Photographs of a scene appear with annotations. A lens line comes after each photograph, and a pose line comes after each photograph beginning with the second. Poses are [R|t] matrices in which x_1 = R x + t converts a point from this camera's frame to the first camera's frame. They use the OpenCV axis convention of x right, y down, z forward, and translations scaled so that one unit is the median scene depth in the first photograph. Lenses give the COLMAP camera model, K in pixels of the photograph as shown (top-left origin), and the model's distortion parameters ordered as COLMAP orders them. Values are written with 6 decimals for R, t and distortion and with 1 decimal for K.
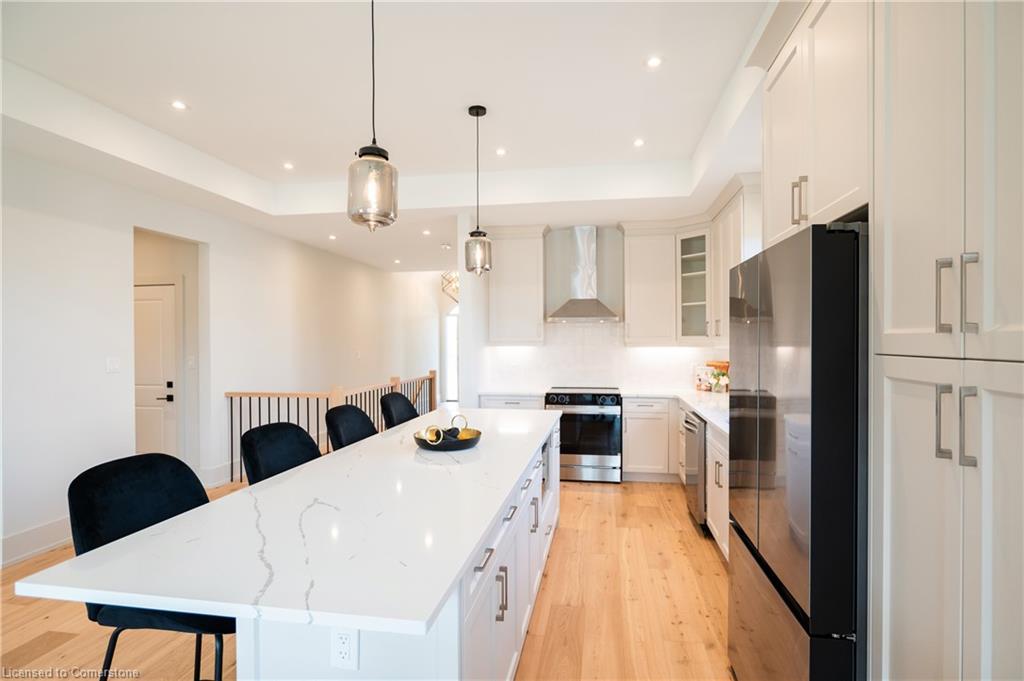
lens RADIAL K [[528.1, 0, 511.9], [0, 528.1, 345.2], [0, 0, 1]] dist [-0.013838, 0.005368]
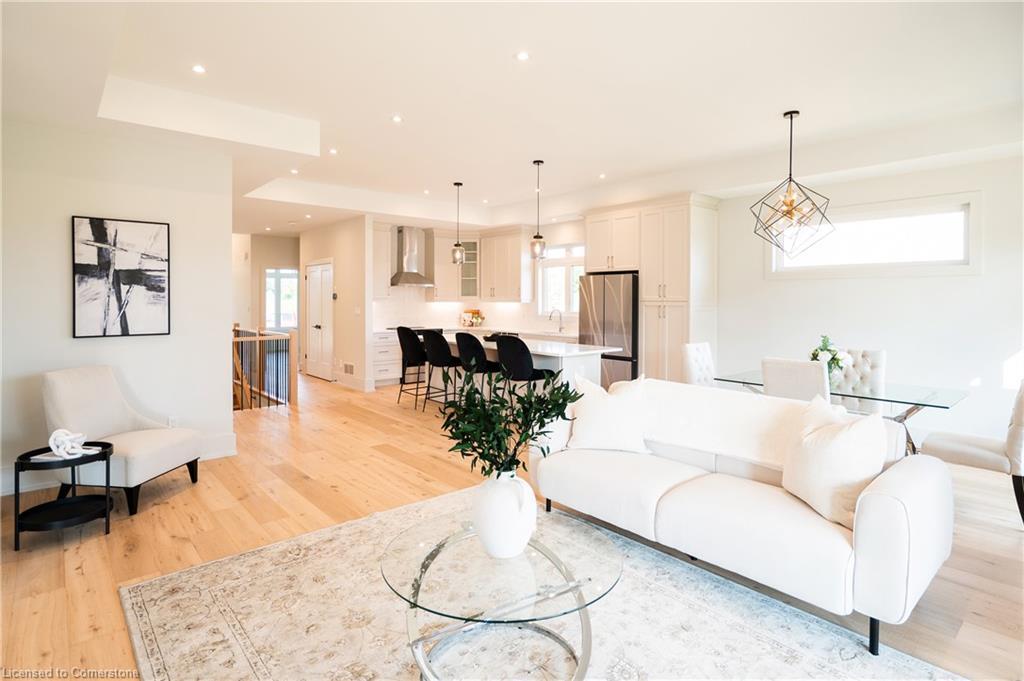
lens RADIAL K [[528.1, 0, 487.3], [0, 528.1, 303.8], [0, 0, 1]] dist [-0.013838, 0.005368]
pose [[0.666657, -0.000326, 0.745365, -1.016182], [0.000945, 0.999999, -0.000408, 0.011064], [-0.745364, 0.000977, 0.666657, -0.287958]]
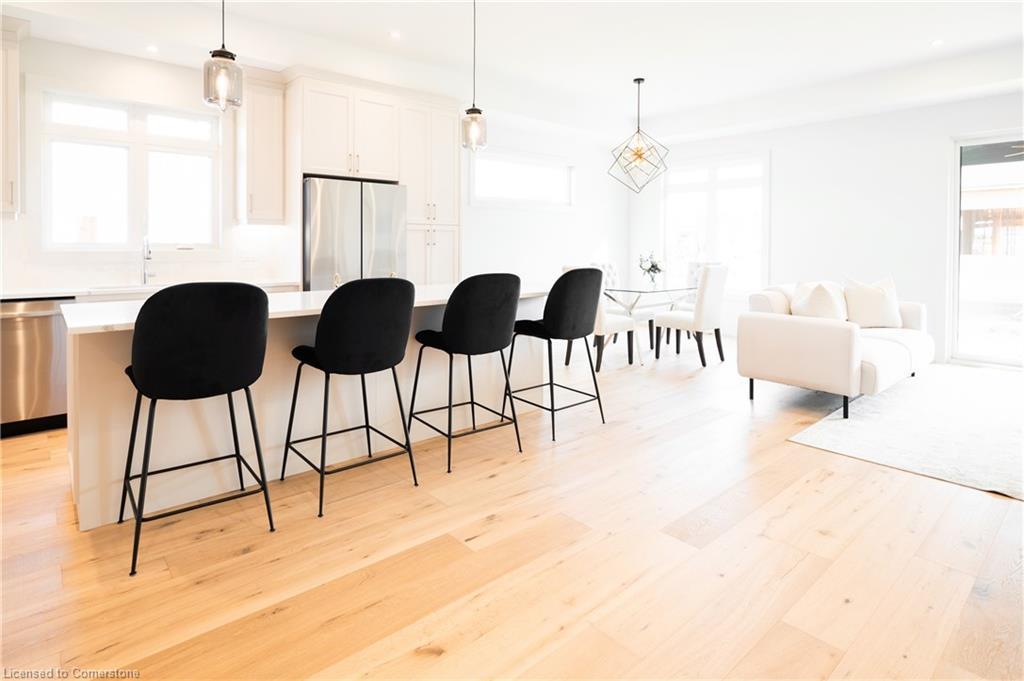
lens RADIAL K [[564.6, 0, 483.3], [0, 564.6, 255.0], [0, 0, 1]] dist [-0.002974, -0.000685]
pose [[-0.769221, -0.007441, 0.638940, -0.588122], [0.006432, 0.999791, 0.019387, 0.040836], [-0.638951, 0.019022, -0.769012, 0.936253]]
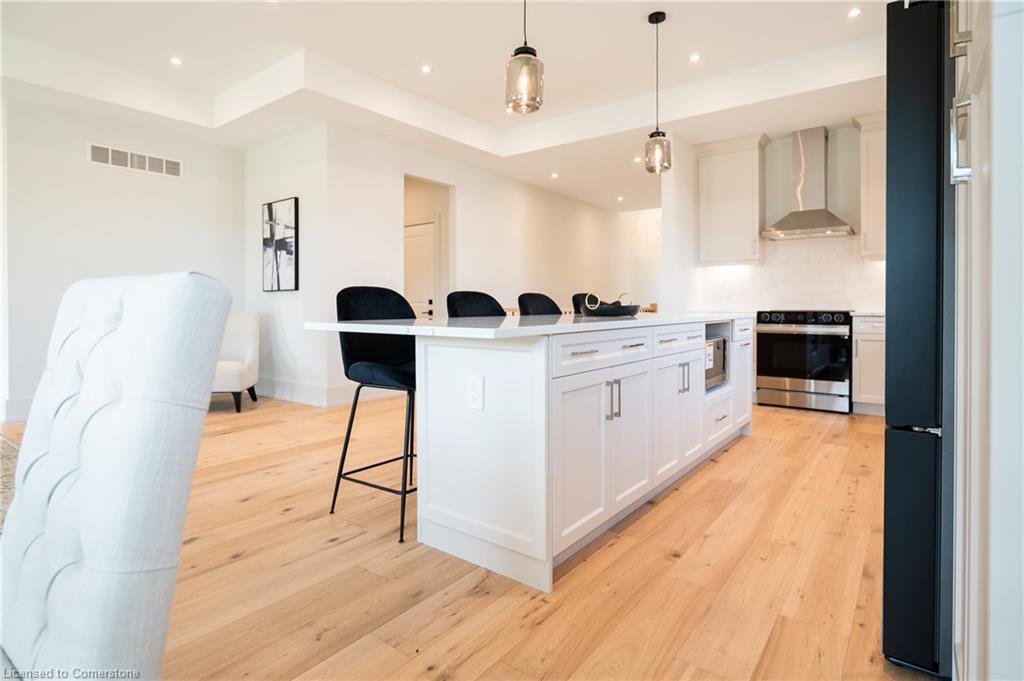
lens RADIAL K [[528.1, 0, 506.8], [0, 528.1, 312.2], [0, 0, 1]] dist [-0.013838, 0.005368]
pose [[0.886760, 0.009935, -0.462124, 0.105764], [-0.006979, 0.999943, 0.008105, 0.090987], [0.462178, -0.003962, 0.886778, -0.048220]]
